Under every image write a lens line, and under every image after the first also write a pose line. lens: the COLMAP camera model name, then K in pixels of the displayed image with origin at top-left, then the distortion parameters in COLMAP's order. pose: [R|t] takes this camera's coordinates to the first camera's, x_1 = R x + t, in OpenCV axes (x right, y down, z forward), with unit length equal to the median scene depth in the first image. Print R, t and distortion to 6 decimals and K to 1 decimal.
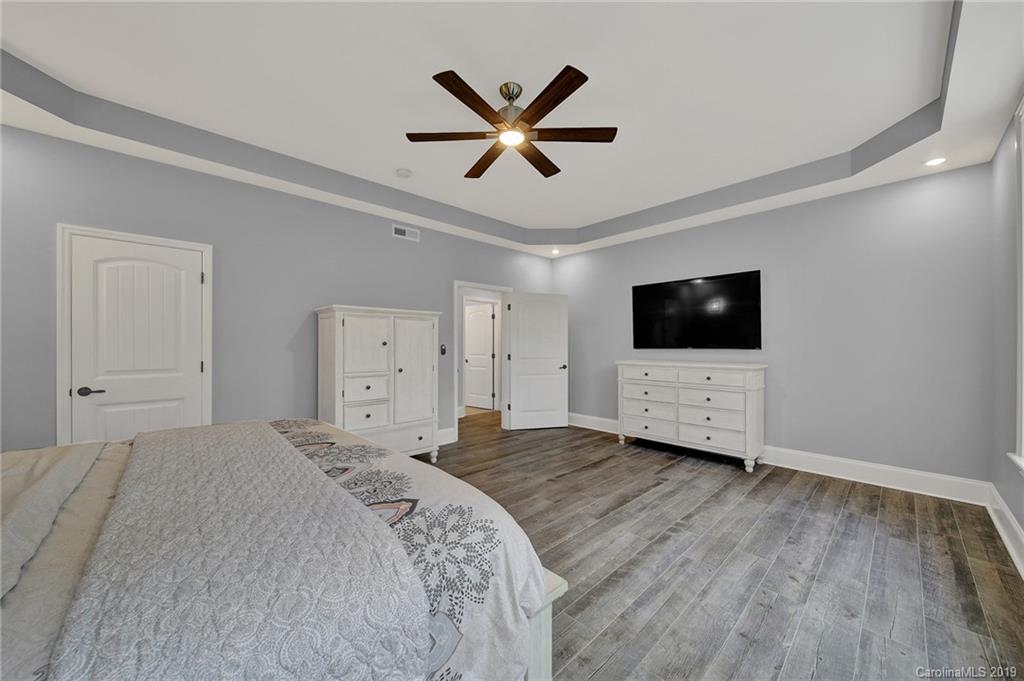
lens RADIAL K [[366.6, 0, 511.0], [0, 366.6, 336.1], [0, 0, 1]] dist [0.001587, -0.002847]
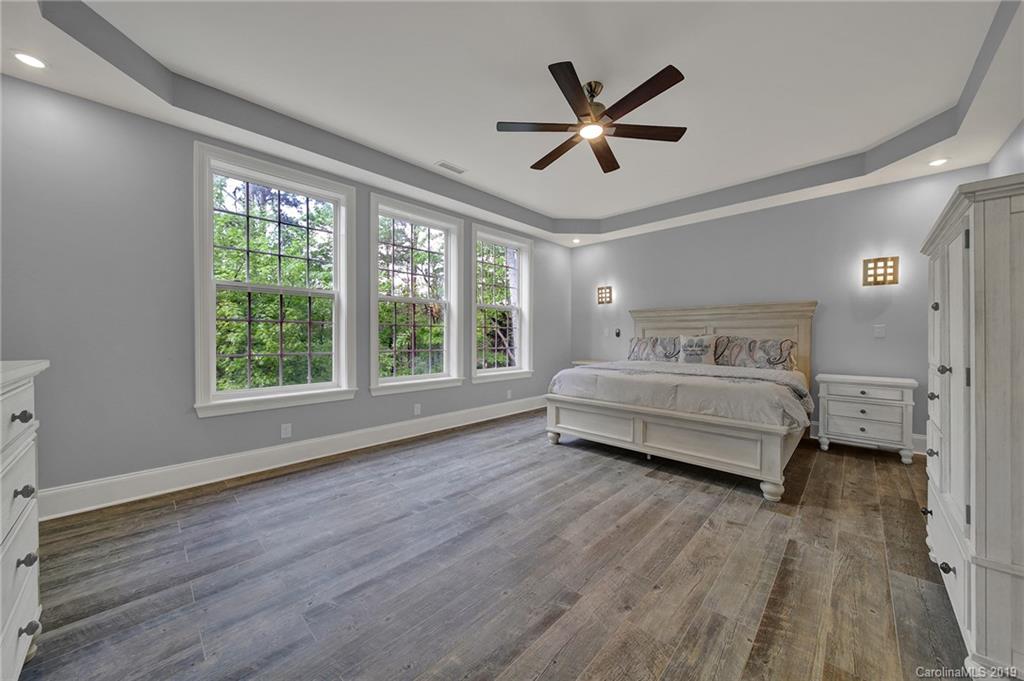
lens RADIAL K [[366.6, 0, 511.0], [0, 366.6, 336.1], [0, 0, 1]] dist [0.001587, -0.002847]
pose [[-0.998671, 0.001536, -0.051515, 0.272933], [0.002738, 0.999726, -0.023263, 0.091344], [0.051465, -0.023373, -0.998401, 1.926445]]
